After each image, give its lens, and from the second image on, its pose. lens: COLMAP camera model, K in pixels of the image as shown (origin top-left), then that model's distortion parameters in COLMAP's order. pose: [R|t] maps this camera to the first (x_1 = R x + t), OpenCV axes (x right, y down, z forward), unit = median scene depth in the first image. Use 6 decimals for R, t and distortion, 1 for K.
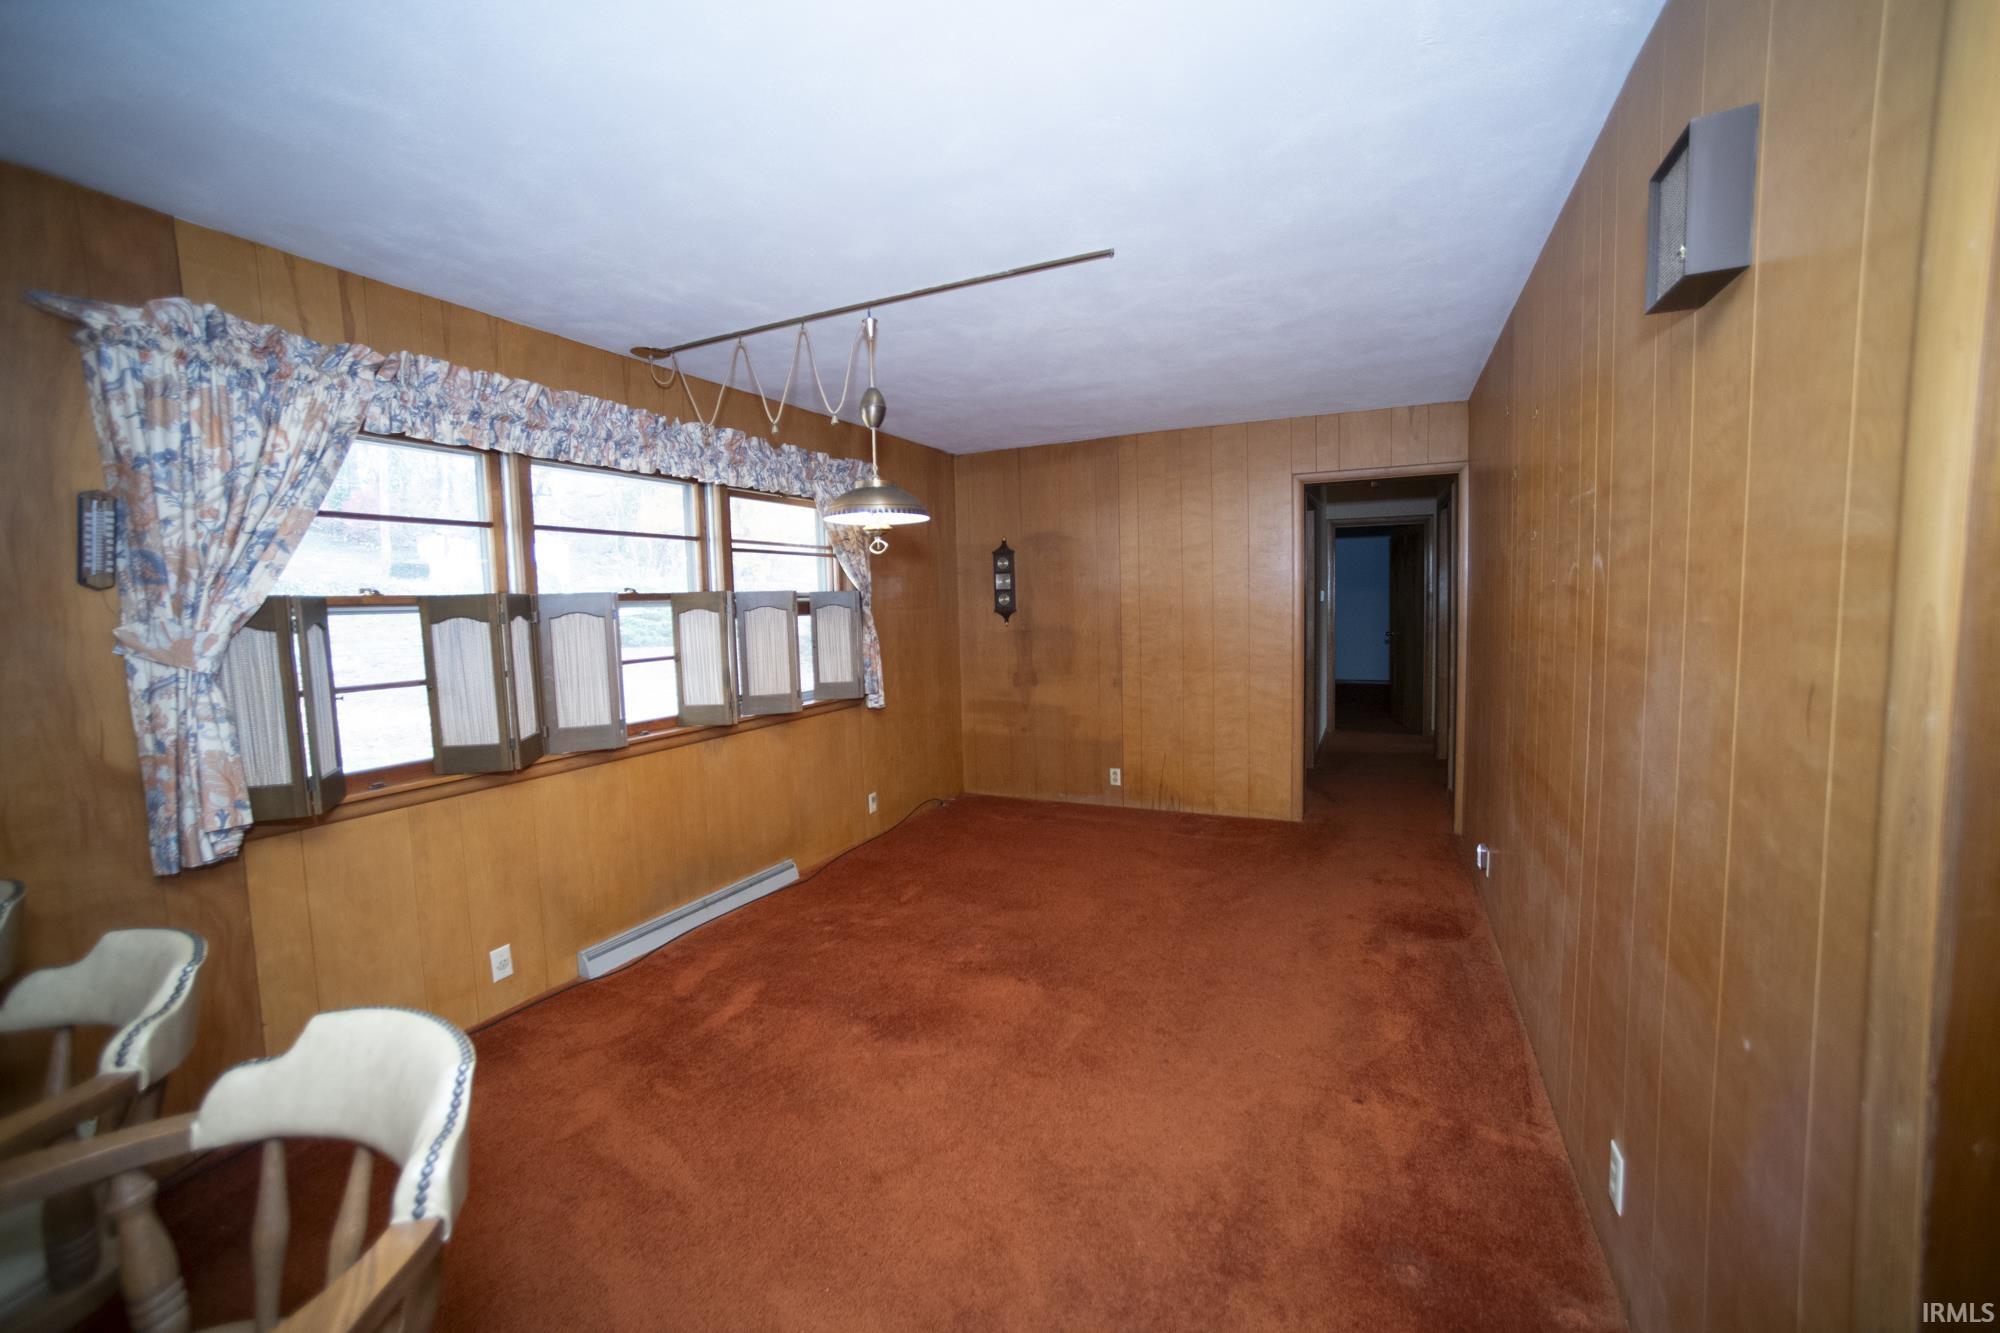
lens RADIAL K [[794.5, 0, 1002.6], [0, 794.5, 661.8], [0, 0, 1]] dist [-0.057885, 0.023363]
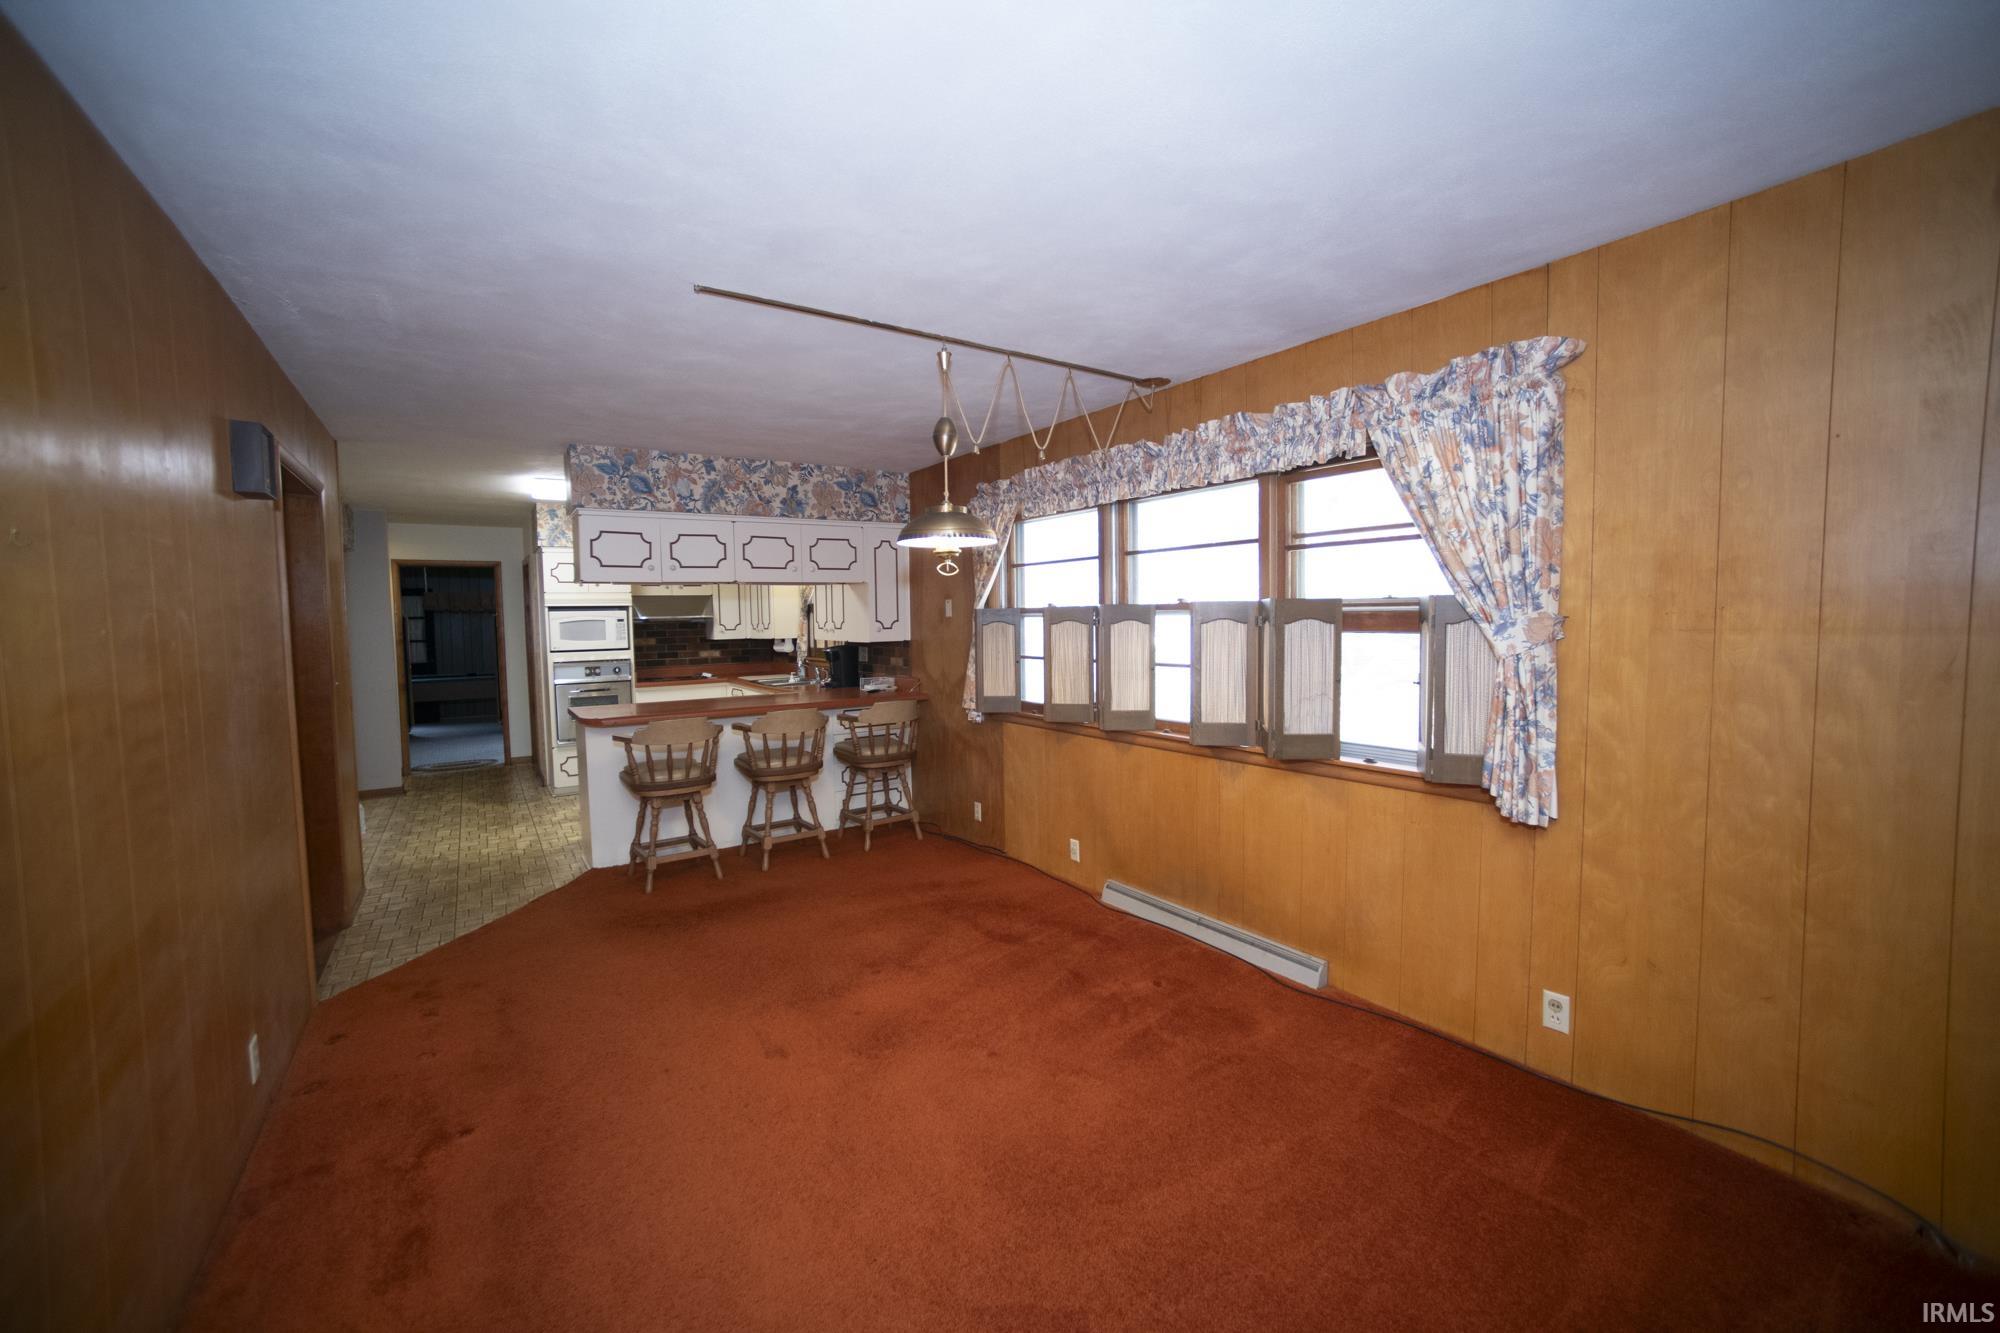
lens RADIAL K [[794.5, 0, 1002.6], [0, 794.5, 661.8], [0, 0, 1]] dist [-0.057885, 0.023363]
pose [[-0.486646, 0.089945, -0.868957, 0.689771], [-0.033792, 0.992003, 0.121607, -0.149822], [0.872946, 0.088543, -0.479715, 1.506776]]
